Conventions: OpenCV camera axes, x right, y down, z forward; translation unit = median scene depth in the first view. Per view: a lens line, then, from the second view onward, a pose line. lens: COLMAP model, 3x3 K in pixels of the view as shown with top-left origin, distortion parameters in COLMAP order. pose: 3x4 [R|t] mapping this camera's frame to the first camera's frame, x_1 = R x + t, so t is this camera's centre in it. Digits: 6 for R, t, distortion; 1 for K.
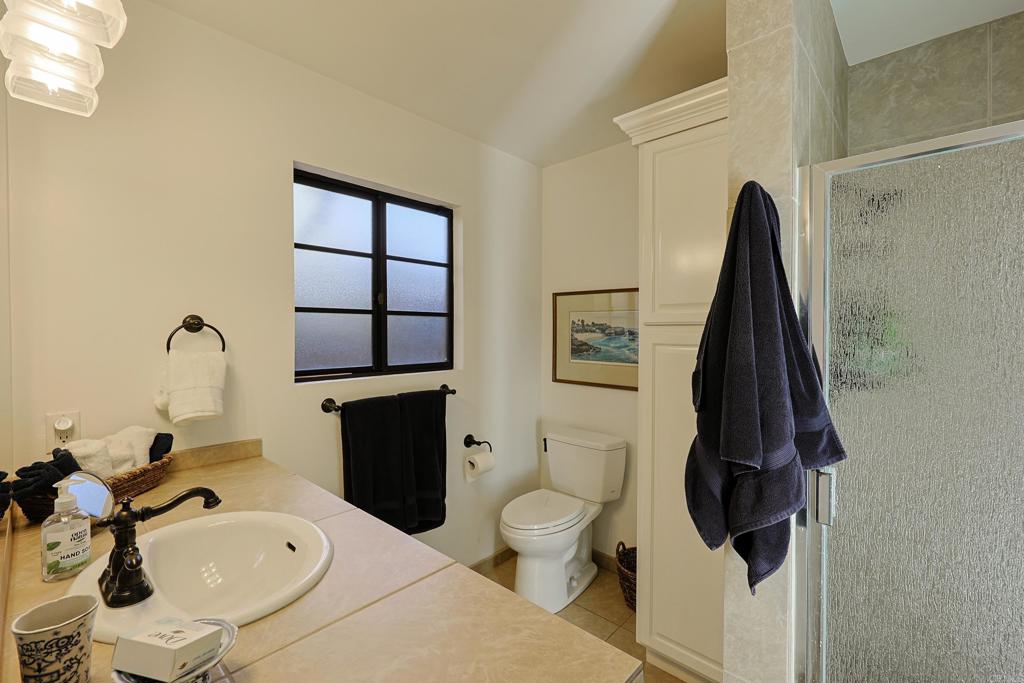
lens RADIAL K [[441.9, 0, 526.9], [0, 441.9, 340.7], [0, 0, 1]] dist [-0.000345, -0.000378]
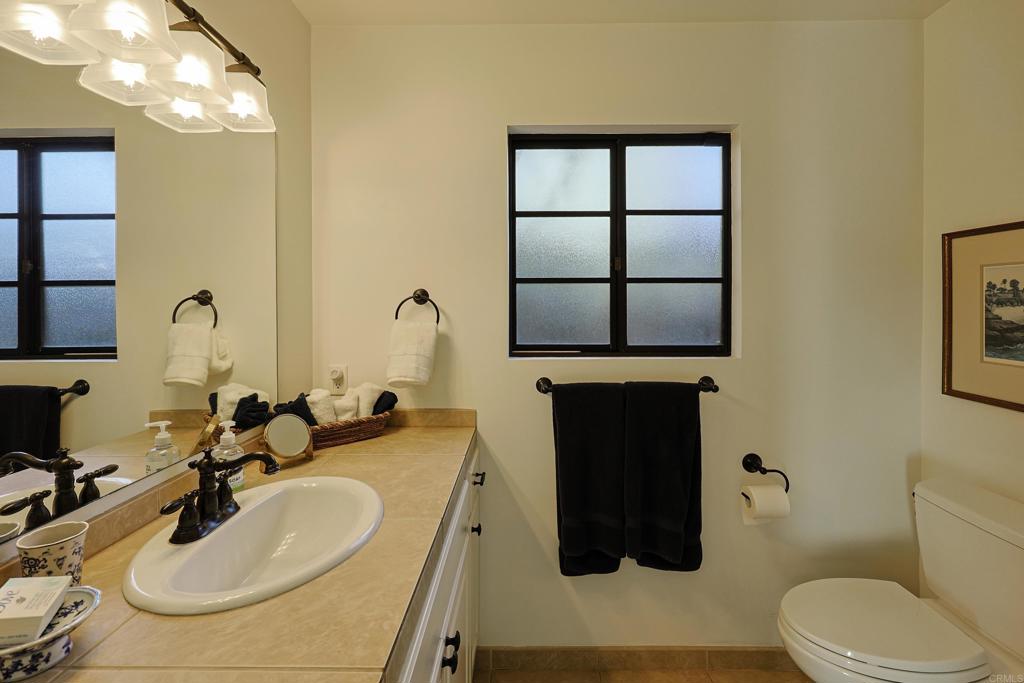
lens RADIAL K [[457.3, 0, 515.3], [0, 457.3, 307.9], [0, 0, 1]] dist [0.001967, -0.000066]
pose [[0.658616, 0.004922, -0.752463, 0.185684], [-0.015400, 0.999857, -0.006939, -0.003851], [0.752321, 0.016158, 0.658598, 0.291346]]
